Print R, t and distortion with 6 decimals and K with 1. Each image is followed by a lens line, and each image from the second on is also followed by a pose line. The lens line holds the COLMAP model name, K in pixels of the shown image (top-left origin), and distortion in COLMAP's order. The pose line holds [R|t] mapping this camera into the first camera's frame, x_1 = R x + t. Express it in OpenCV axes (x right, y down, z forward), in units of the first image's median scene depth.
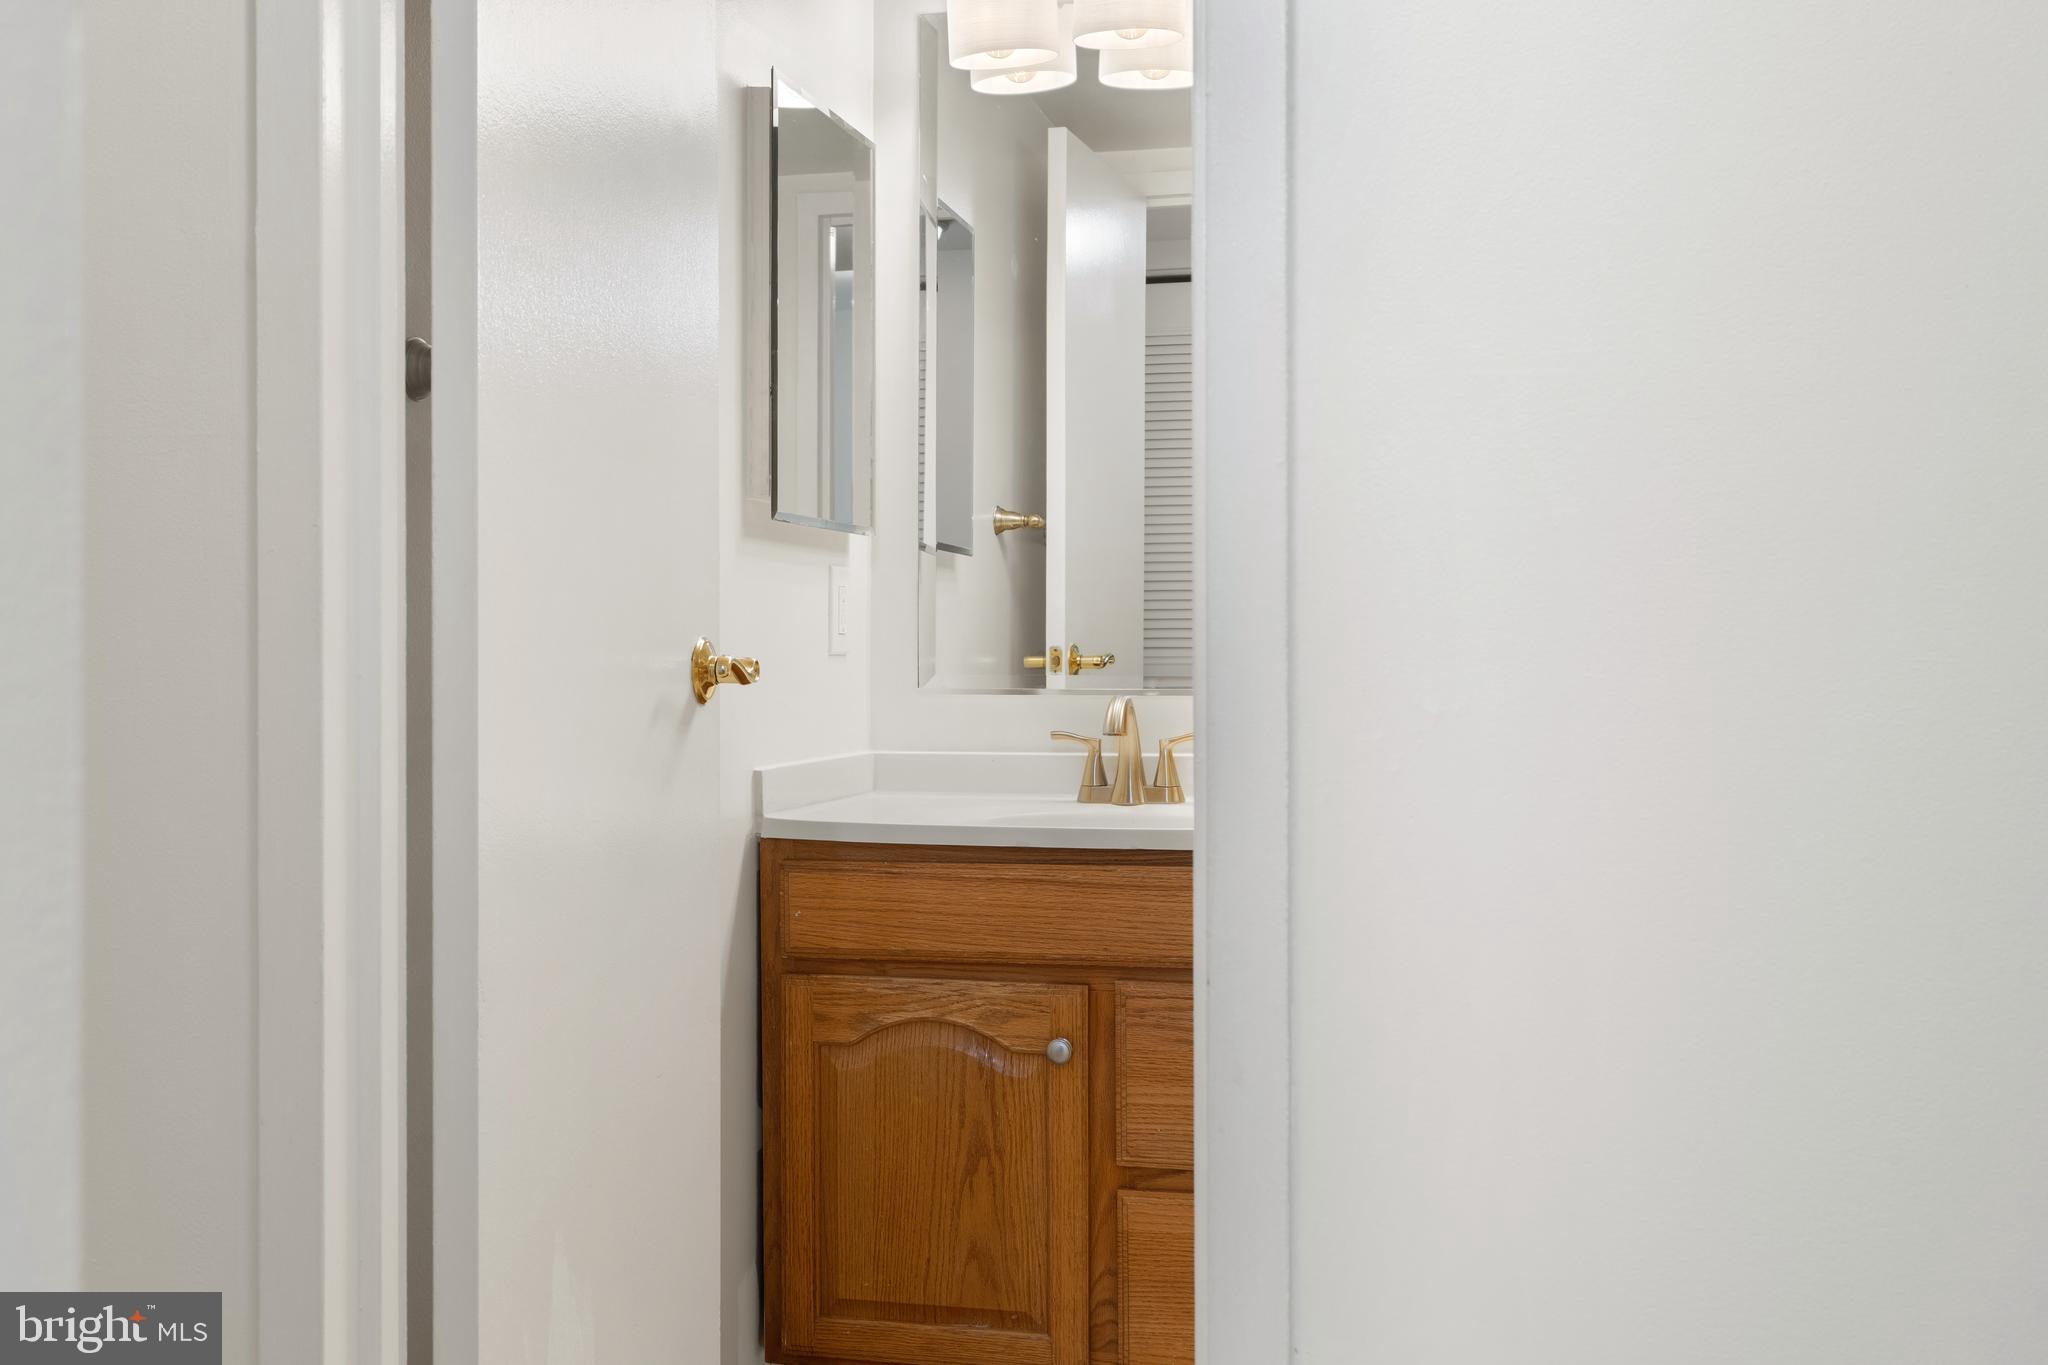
lens RADIAL K [[2014.2, 0, 1022.9], [0, 2014.2, 677.8], [0, 0, 1]] dist [0.016153, 0.000000]
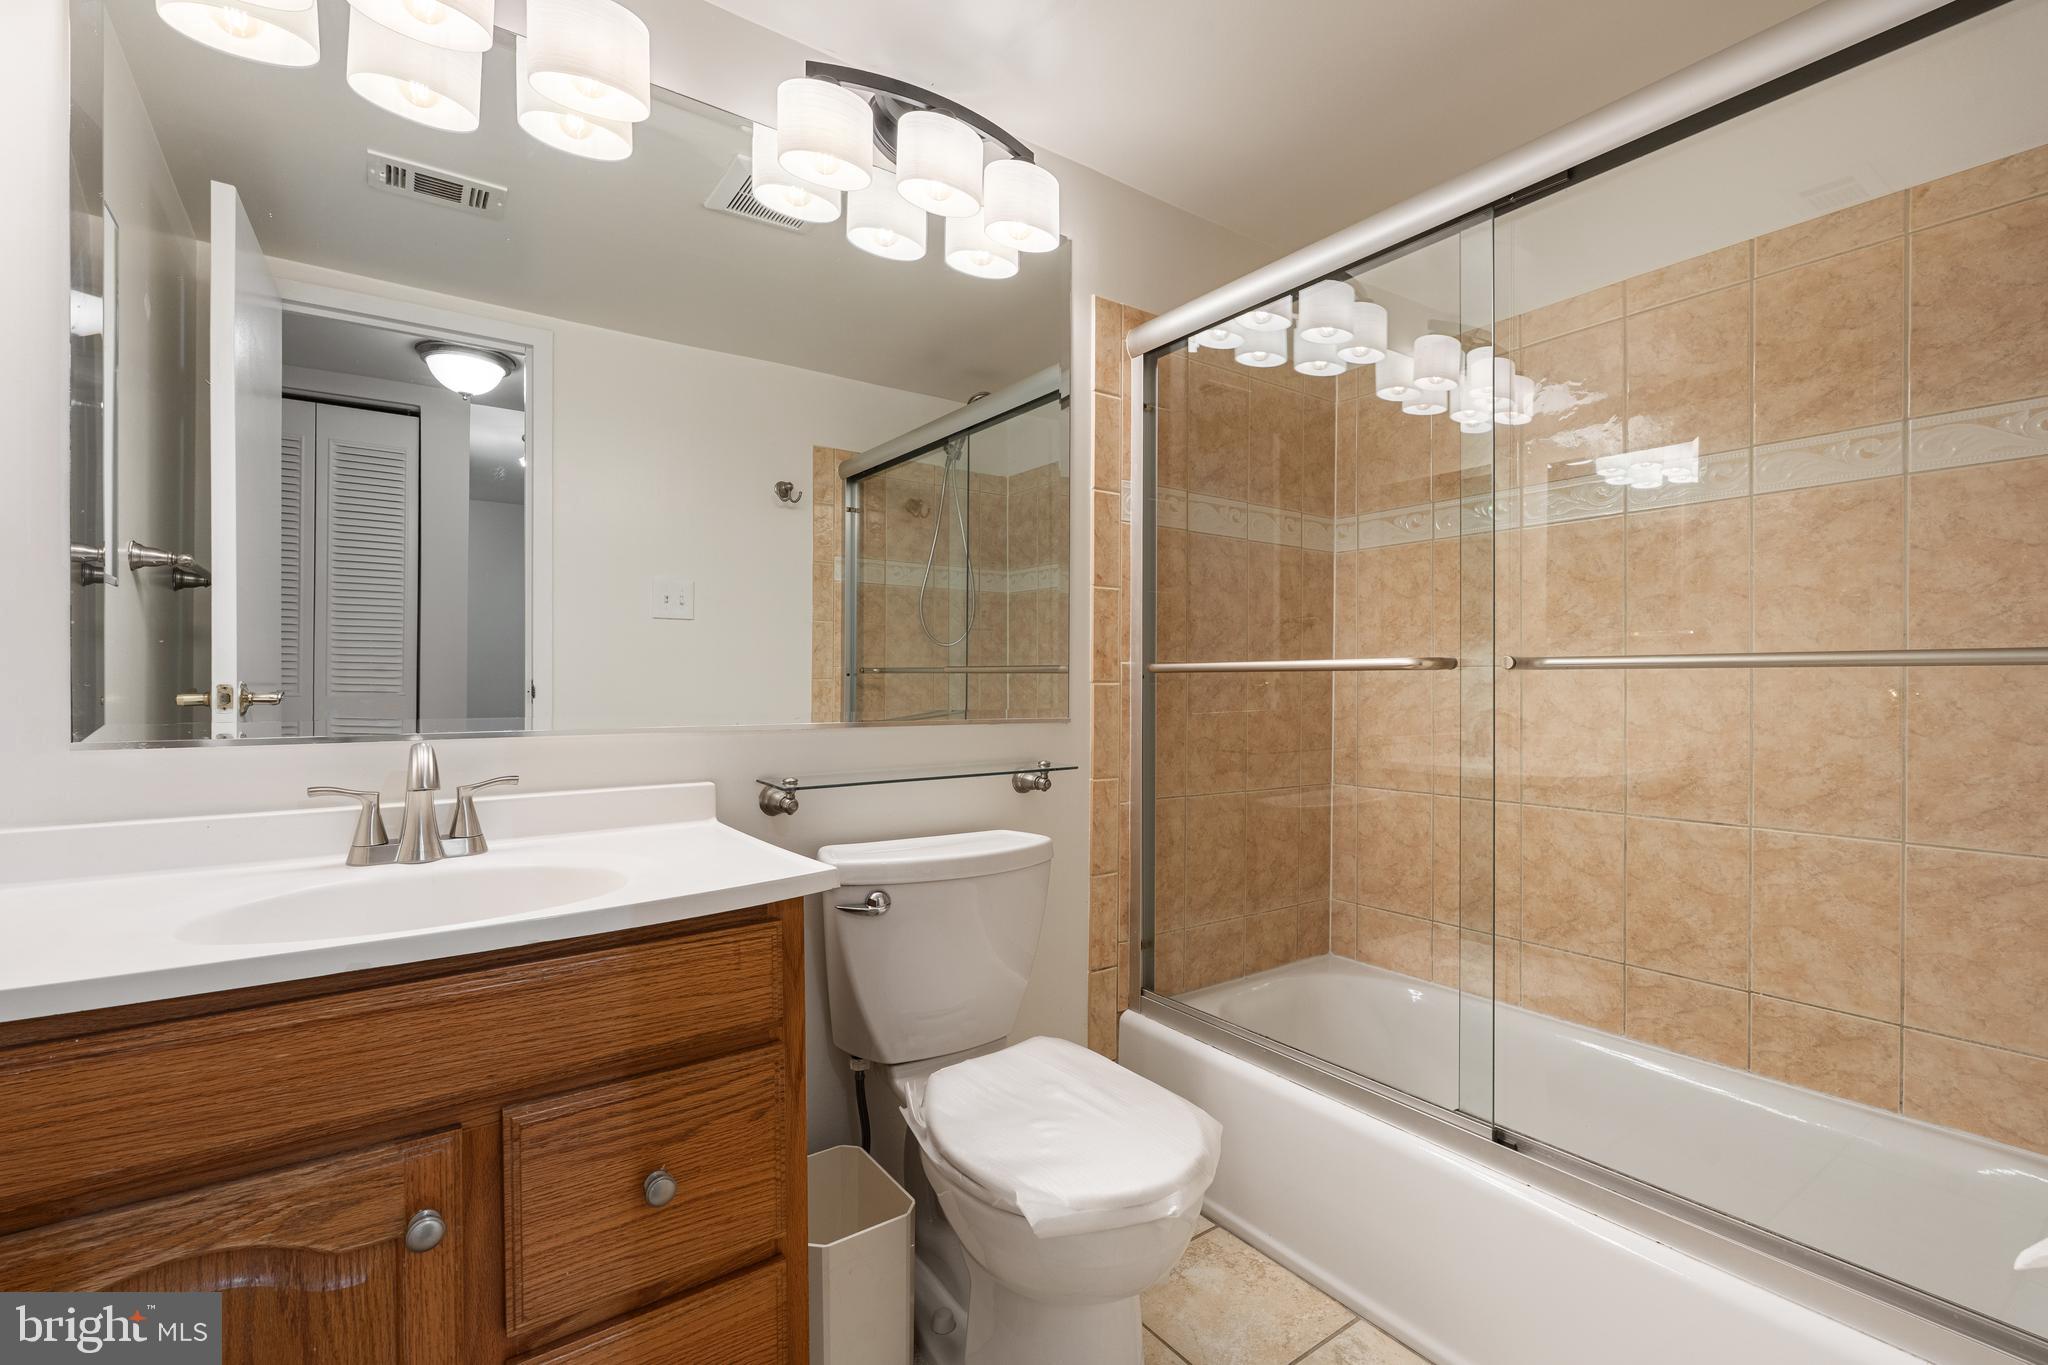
lens RADIAL K [[902.7, 0, 1029.7], [0, 902.7, 689.4], [0, 0, 1]] dist [-0.001826, 0.000303]
pose [[0.664820, -0.009106, 0.746948, -0.080147], [0.009540, 0.999948, 0.003698, -0.016023], [-0.746942, 0.004667, 0.664872, 0.598099]]
